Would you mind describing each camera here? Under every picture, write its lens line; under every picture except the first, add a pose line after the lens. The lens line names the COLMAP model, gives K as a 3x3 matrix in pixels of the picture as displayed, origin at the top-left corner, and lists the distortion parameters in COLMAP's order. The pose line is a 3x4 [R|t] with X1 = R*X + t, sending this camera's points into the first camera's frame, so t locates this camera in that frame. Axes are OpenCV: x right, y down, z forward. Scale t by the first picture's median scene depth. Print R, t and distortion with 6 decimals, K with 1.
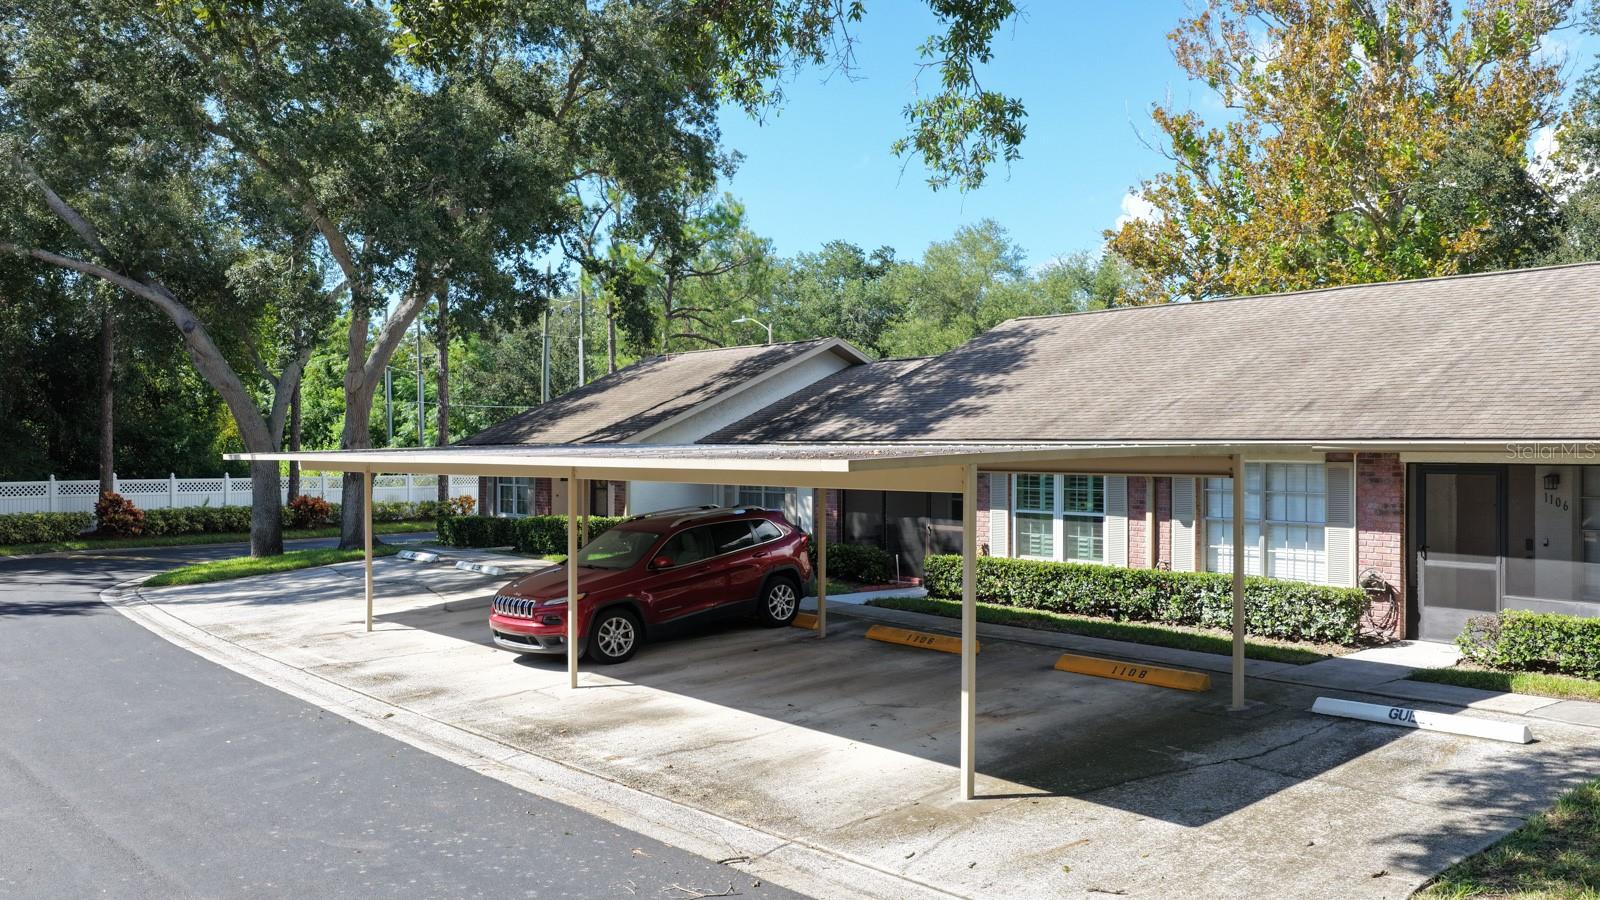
lens RADIAL K [[1420.7, 0, 800.0], [0, 1420.7, 450.0], [0, 0, 1]] dist [0.003880, 0.001356]
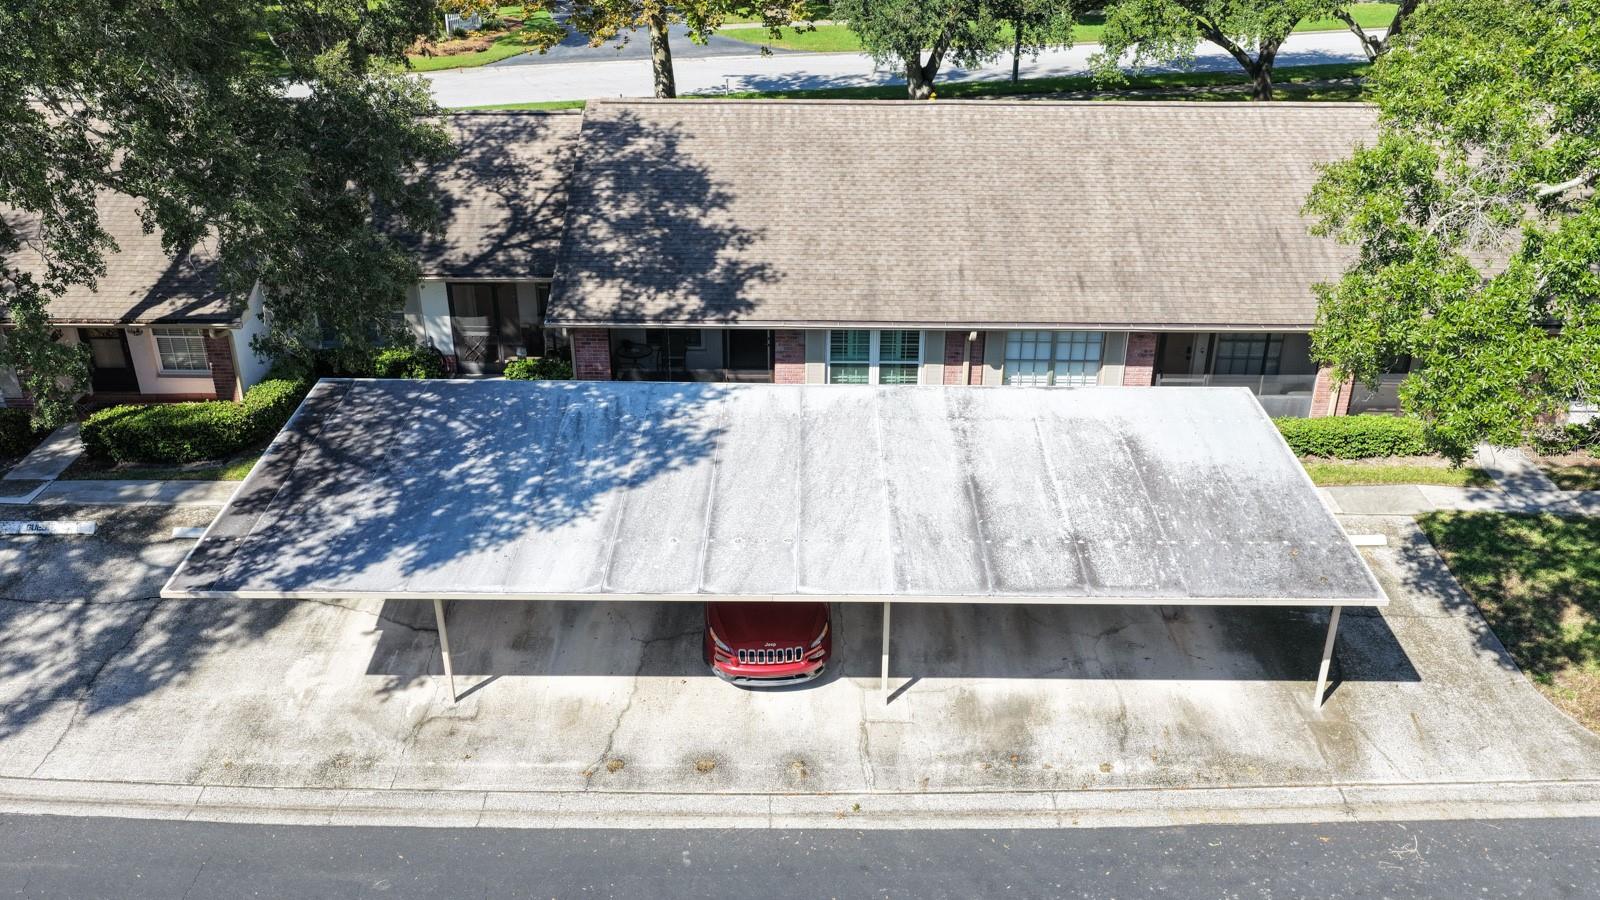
lens RADIAL K [[1420.7, 0, 800.0], [0, 1420.7, 450.0], [0, 0, 1]] dist [0.003880, 0.001356]
pose [[0.629033, -0.370575, 0.683368, -0.823669], [0.002764, 0.880128, 0.474728, -0.531881], [-0.777374, -0.296731, 0.554654, 0.330146]]
